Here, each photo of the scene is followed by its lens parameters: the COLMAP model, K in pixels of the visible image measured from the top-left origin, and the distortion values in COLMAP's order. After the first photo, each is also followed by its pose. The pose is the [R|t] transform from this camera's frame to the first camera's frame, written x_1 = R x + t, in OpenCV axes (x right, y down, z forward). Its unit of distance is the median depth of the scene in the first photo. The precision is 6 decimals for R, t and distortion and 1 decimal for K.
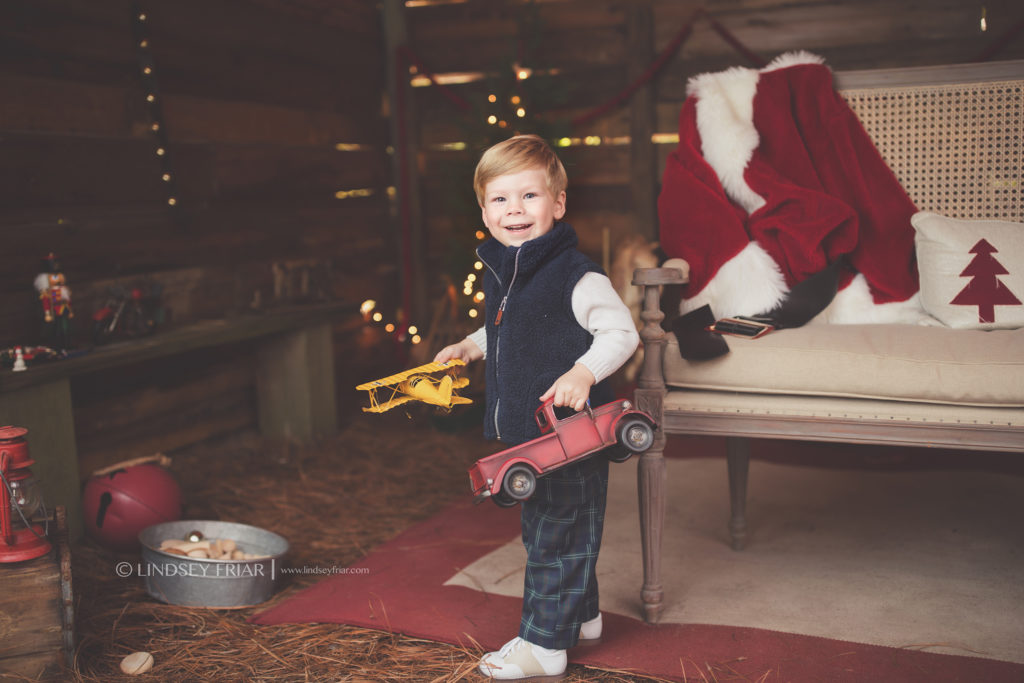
lens RADIAL K [[980.0, 0, 509.1], [0, 980.0, 343.1], [0, 0, 1]] dist [-0.017312, 0.000000]
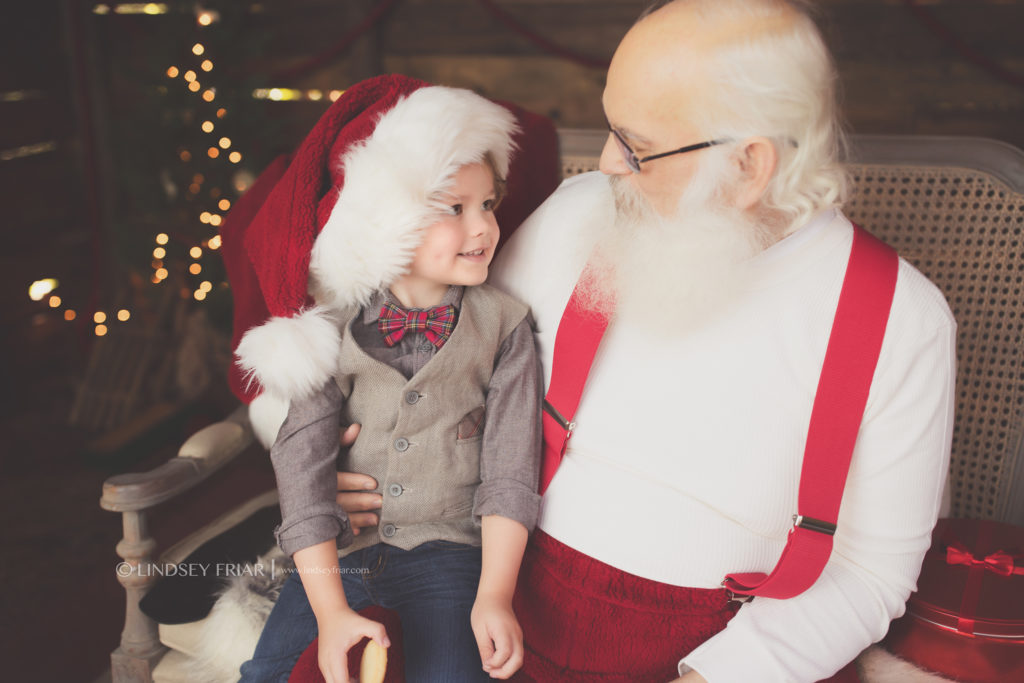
lens RADIAL K [[980.0, 0, 492.9], [0, 980.0, 334.9], [0, 0, 1]] dist [-0.017312, 0.000000]
pose [[0.991121, 0.004963, 0.132872, 0.249940], [-0.021465, 0.992168, 0.123053, -0.216290], [-0.131221, -0.124812, 0.983465, 0.284394]]
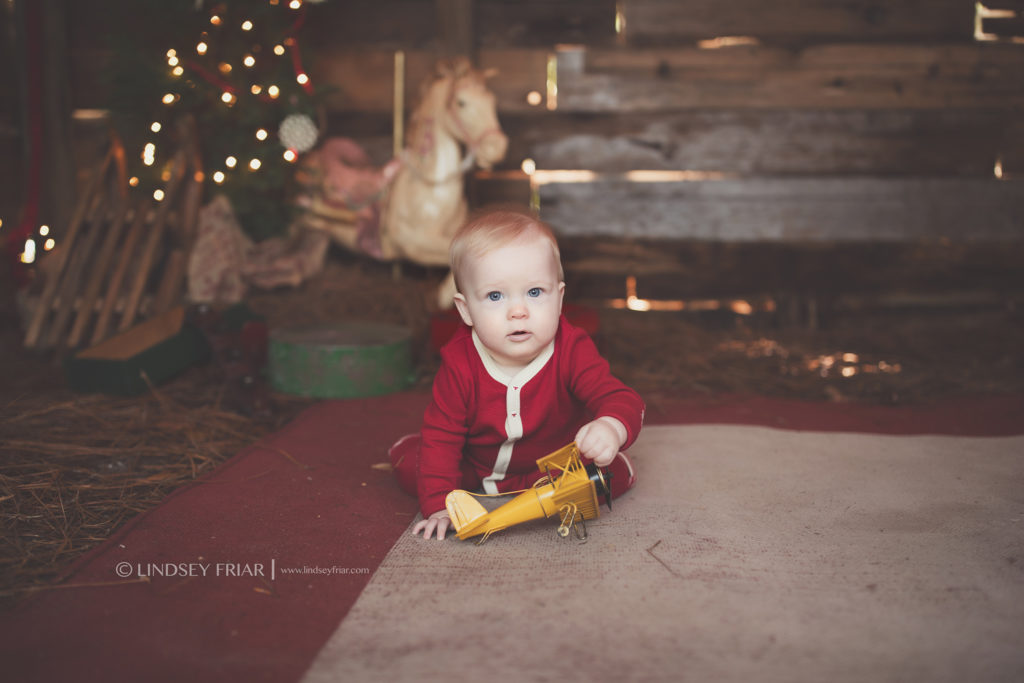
lens RADIAL K [[980.0, 0, 508.7], [0, 980.0, 336.9], [0, 0, 1]] dist [-0.017312, 0.000000]
pose [[0.951612, -0.001176, 0.307301, -0.035639], [0.006878, 0.999824, -0.017474, 0.116109], [-0.307226, 0.018742, 0.951452, 0.782626]]
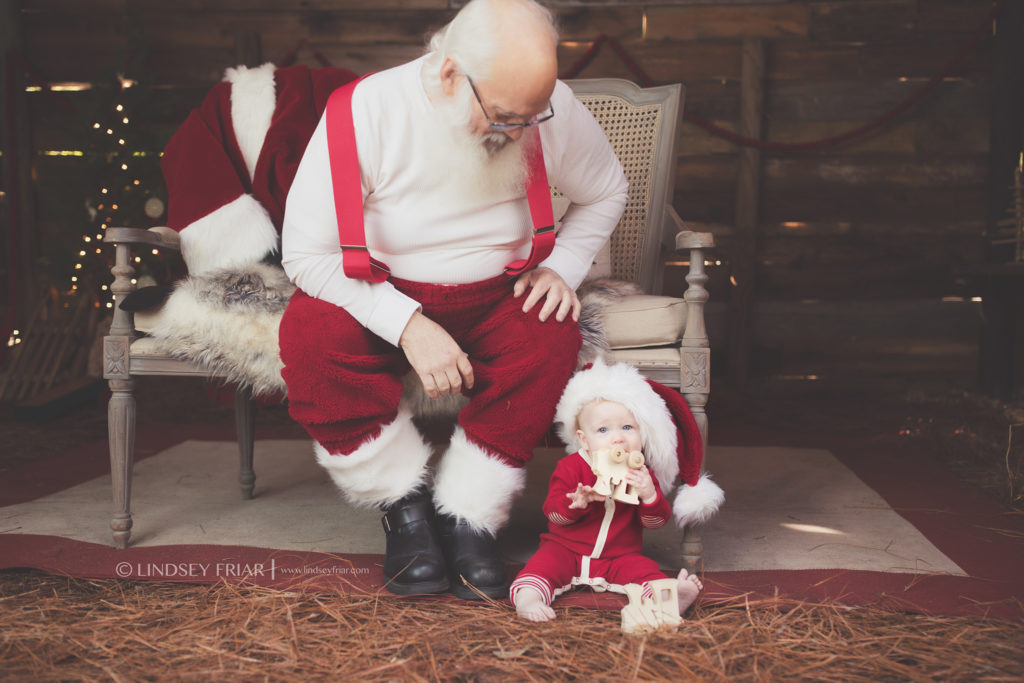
lens RADIAL K [[980.0, 0, 518.5], [0, 980.0, 339.4], [0, 0, 1]] dist [-0.017312, 0.000000]
pose [[0.959048, 0.015660, 0.282810, 0.223118], [0.000265, 0.998420, -0.056182, 0.096378], [-0.283243, 0.053956, 0.957529, -0.163953]]
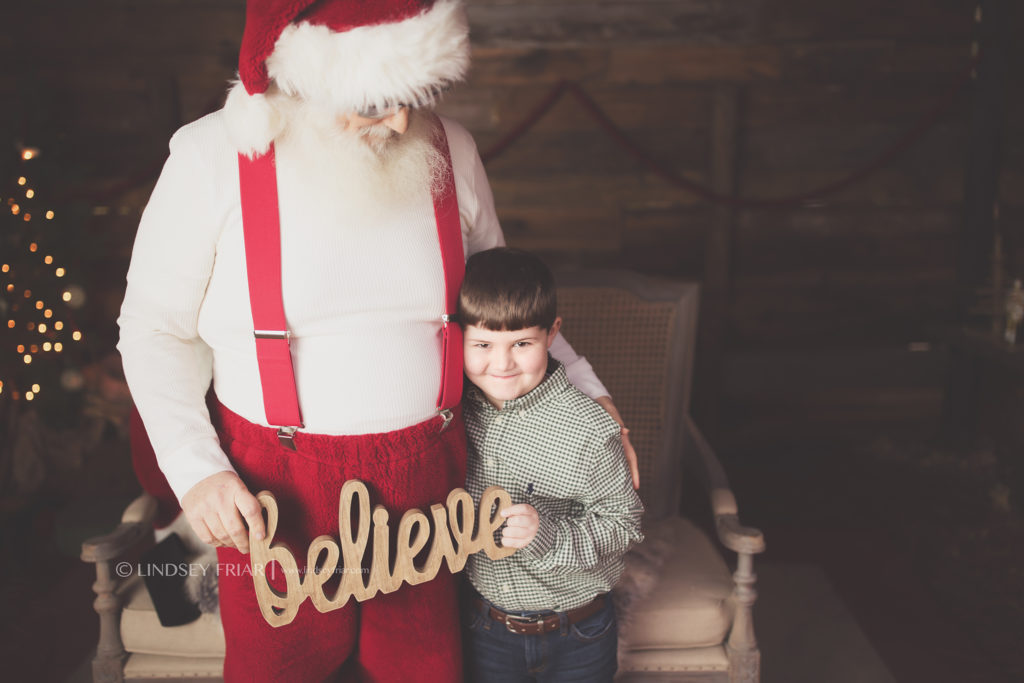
lens RADIAL K [[980.0, 0, 519.2], [0, 980.0, 358.1], [0, 0, 1]] dist [-0.017312, 0.000000]
pose [[0.926484, -0.072165, 0.369351, 0.157261], [0.036846, 0.994121, 0.101812, -0.288522], [-0.374526, -0.080718, 0.923696, -0.042978]]
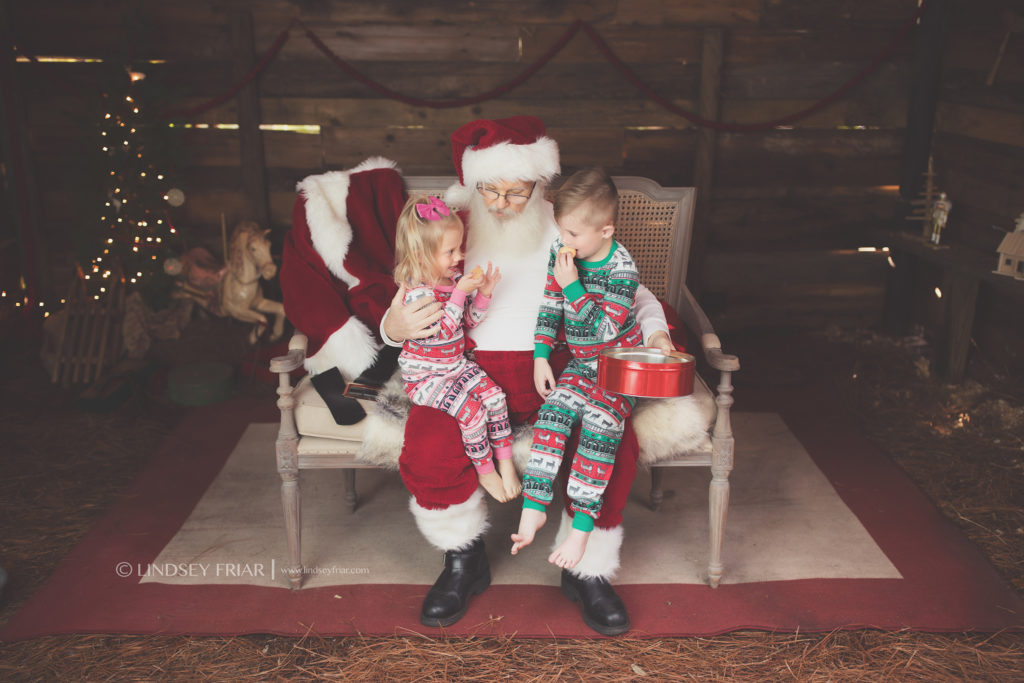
lens RADIAL K [[980.0, 0, 514.7], [0, 980.0, 343.9], [0, 0, 1]] dist [-0.017312, 0.000000]
pose [[0.918207, -0.088830, 0.386013, -0.079191], [0.023926, 0.985188, 0.169801, -0.278842], [-0.395378, -0.146677, 0.906731, -0.356935]]
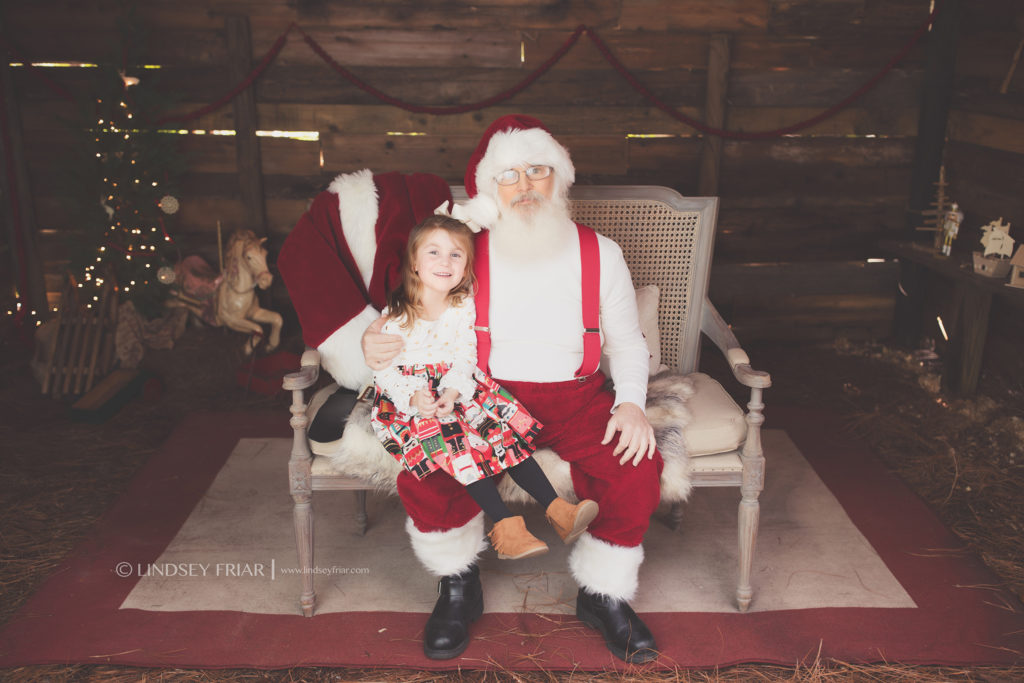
lens RADIAL K [[980.0, 0, 487.0], [0, 980.0, 336.5], [0, 0, 1]] dist [-0.017312, 0.000000]
pose [[0.918915, -0.080067, 0.386244, -0.113687], [0.020504, 0.987555, 0.155934, -0.282774], [-0.393922, -0.135371, 0.909121, -0.286840]]
